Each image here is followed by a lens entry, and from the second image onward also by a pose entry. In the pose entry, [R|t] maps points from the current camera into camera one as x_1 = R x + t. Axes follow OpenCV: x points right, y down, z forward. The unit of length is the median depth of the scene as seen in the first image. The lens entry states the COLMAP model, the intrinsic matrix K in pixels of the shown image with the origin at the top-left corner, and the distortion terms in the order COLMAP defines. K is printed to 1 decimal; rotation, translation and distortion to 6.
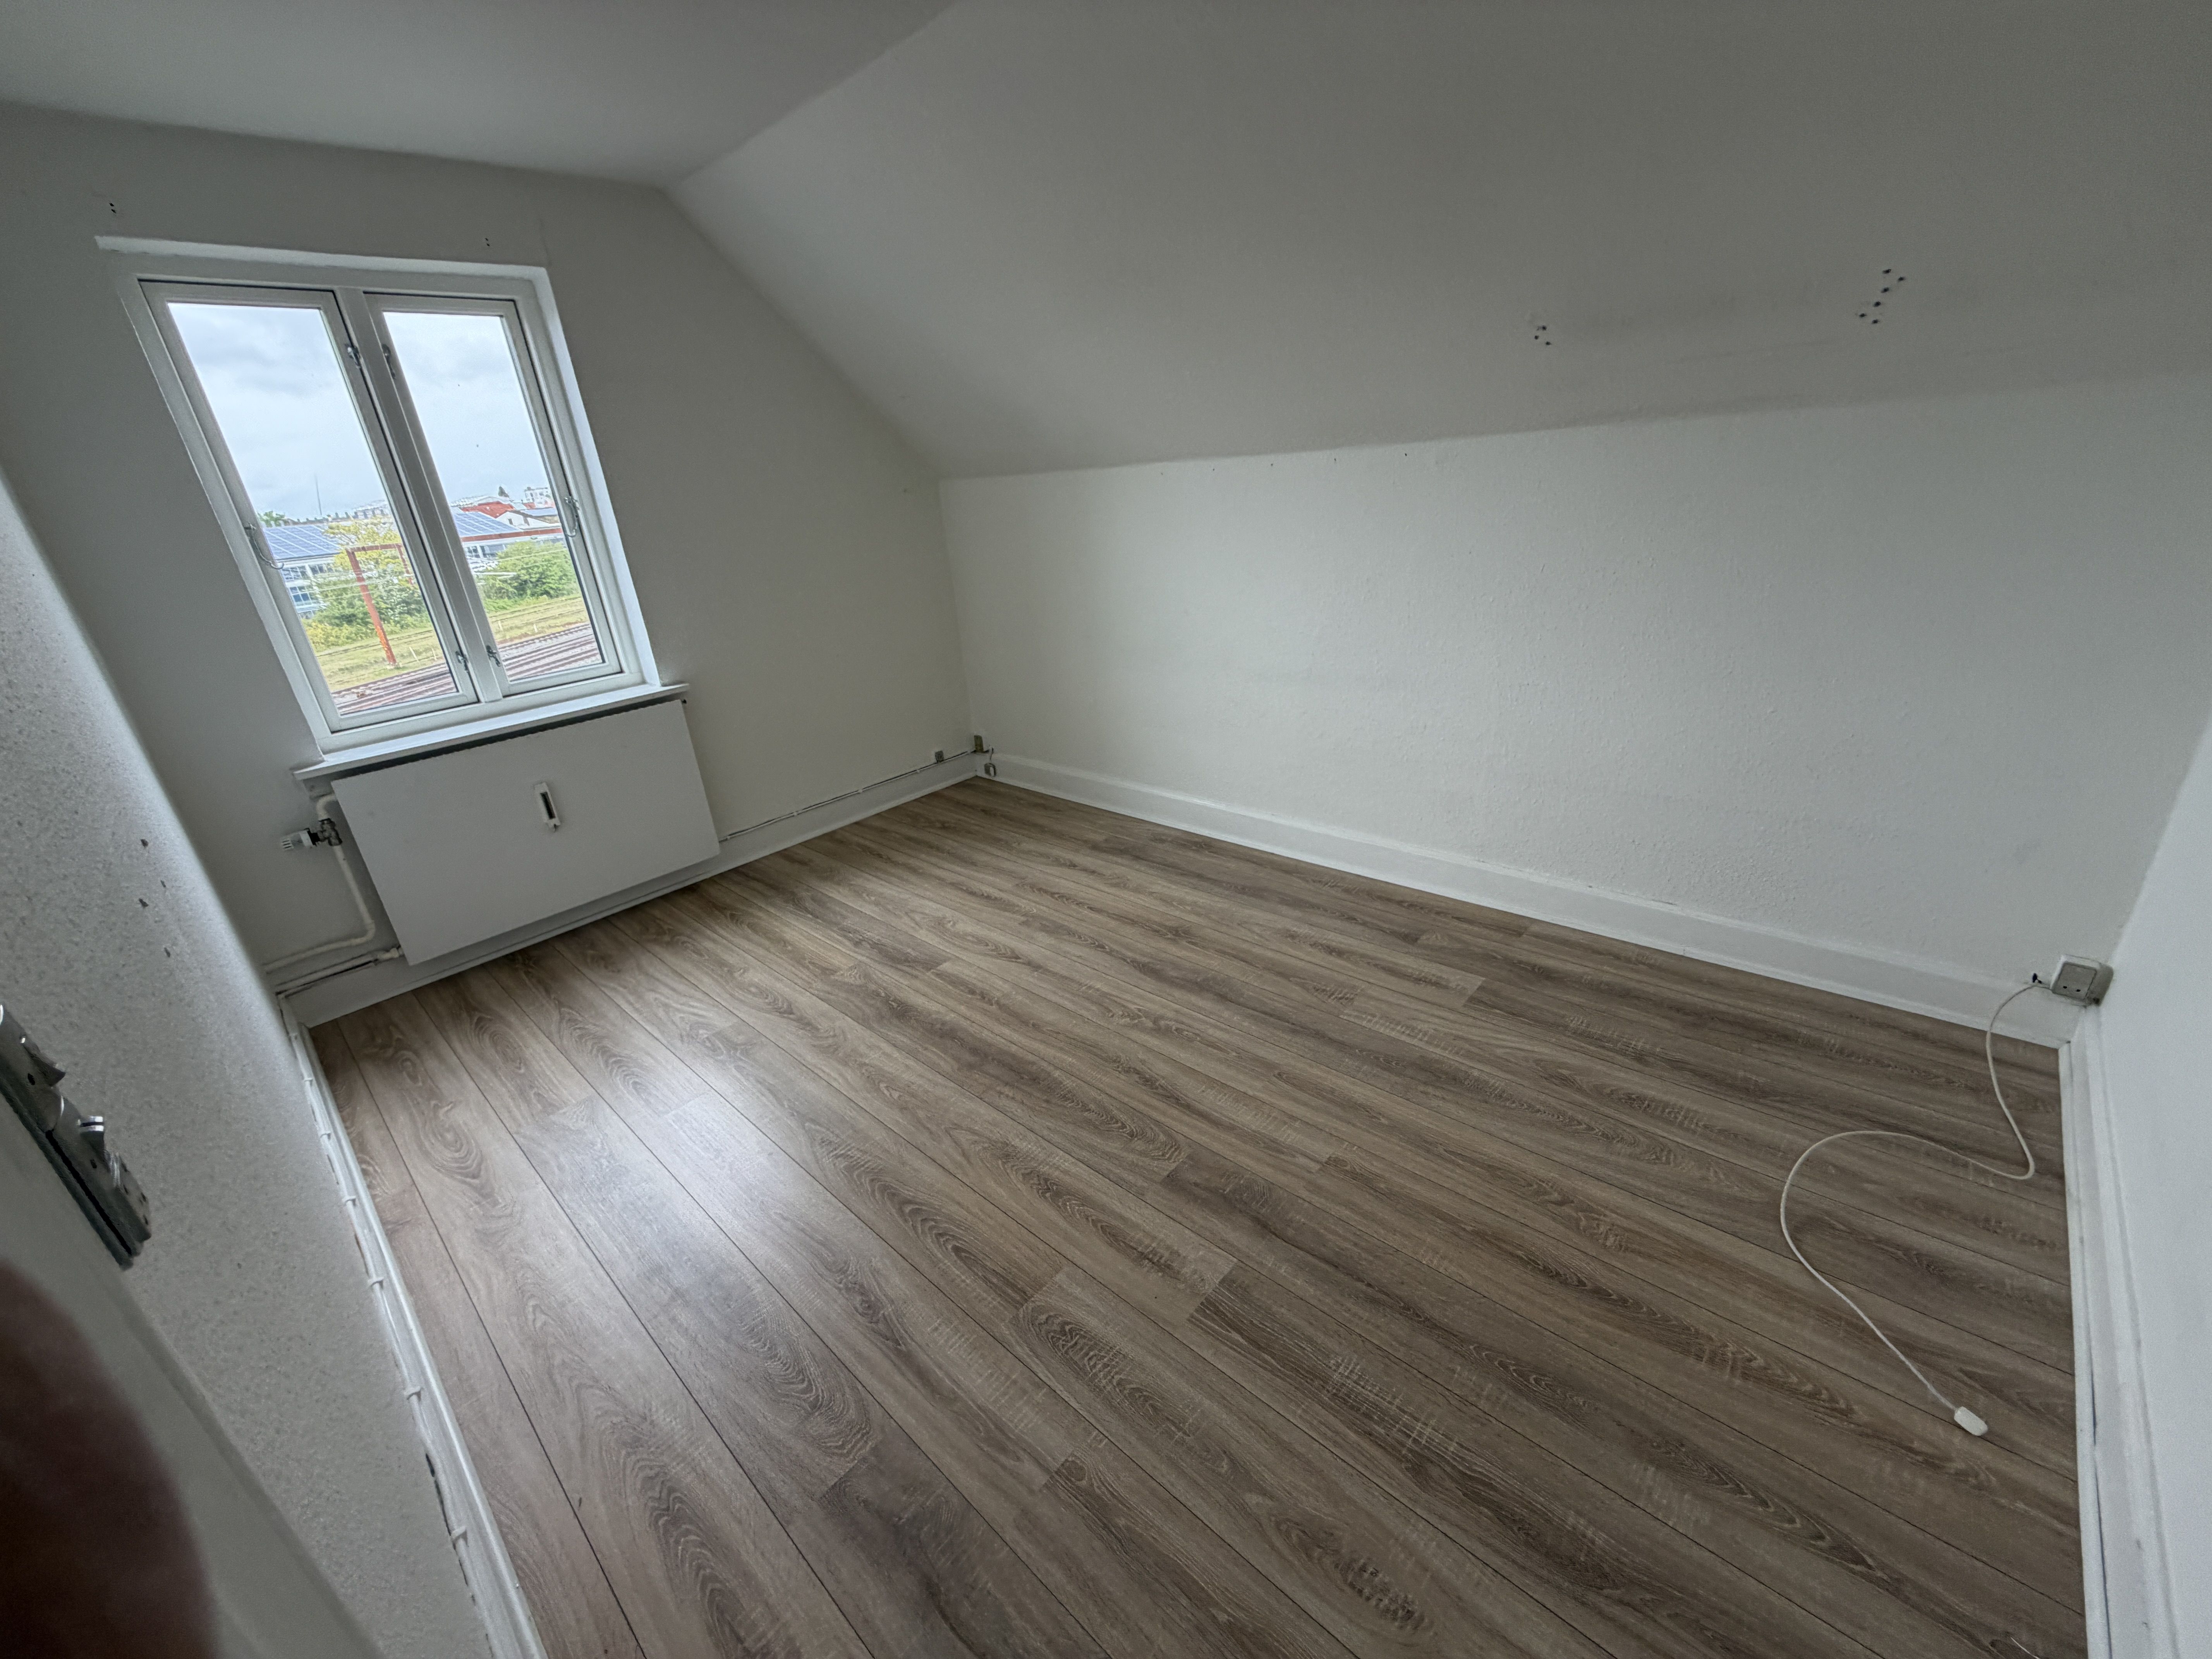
lens RADIAL K [[879.6, 0, 1098.0], [0, 879.6, 829.1], [0, 0, 1]] dist [-0.000579, 0.000603]
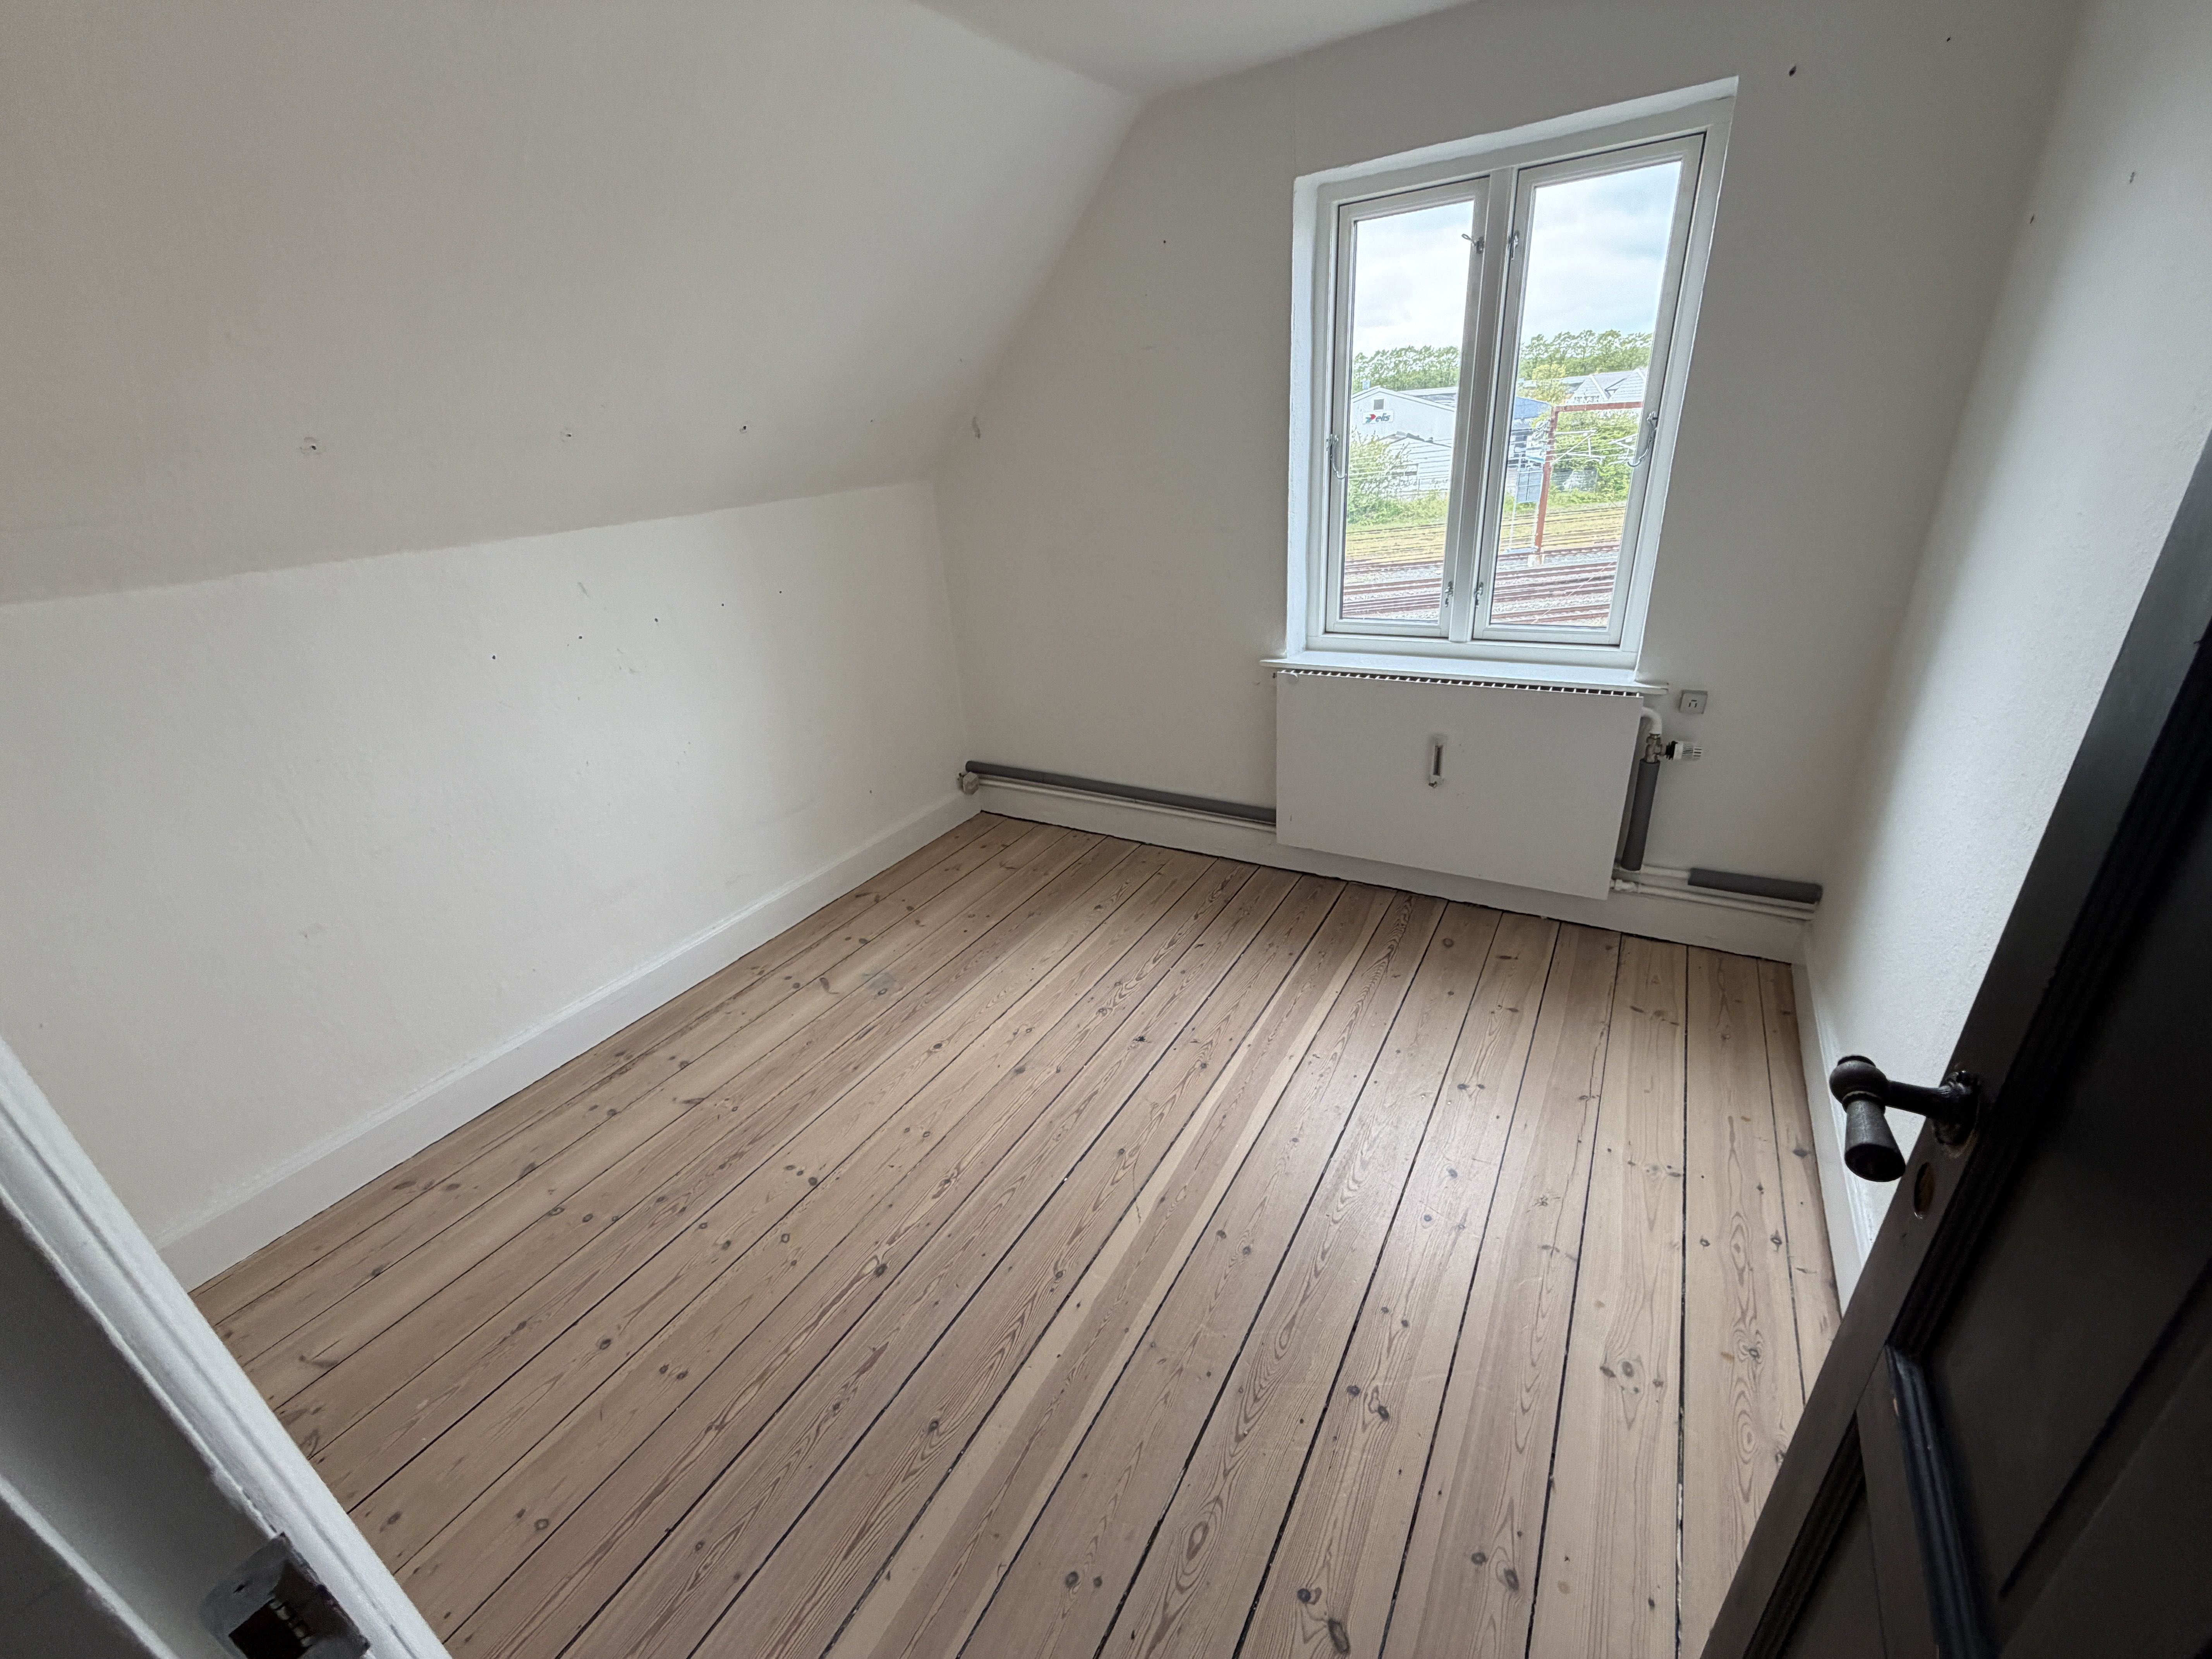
lens RADIAL K [[879.6, 0, 1098.0], [0, 879.6, 829.1], [0, 0, 1]] dist [-0.000579, 0.000603]
pose [[0.193157, 0.464020, -0.864509, 0.145013], [-0.324475, 0.861736, 0.390035, -0.242926], [0.925963, 0.205173, 0.317013, 0.457859]]
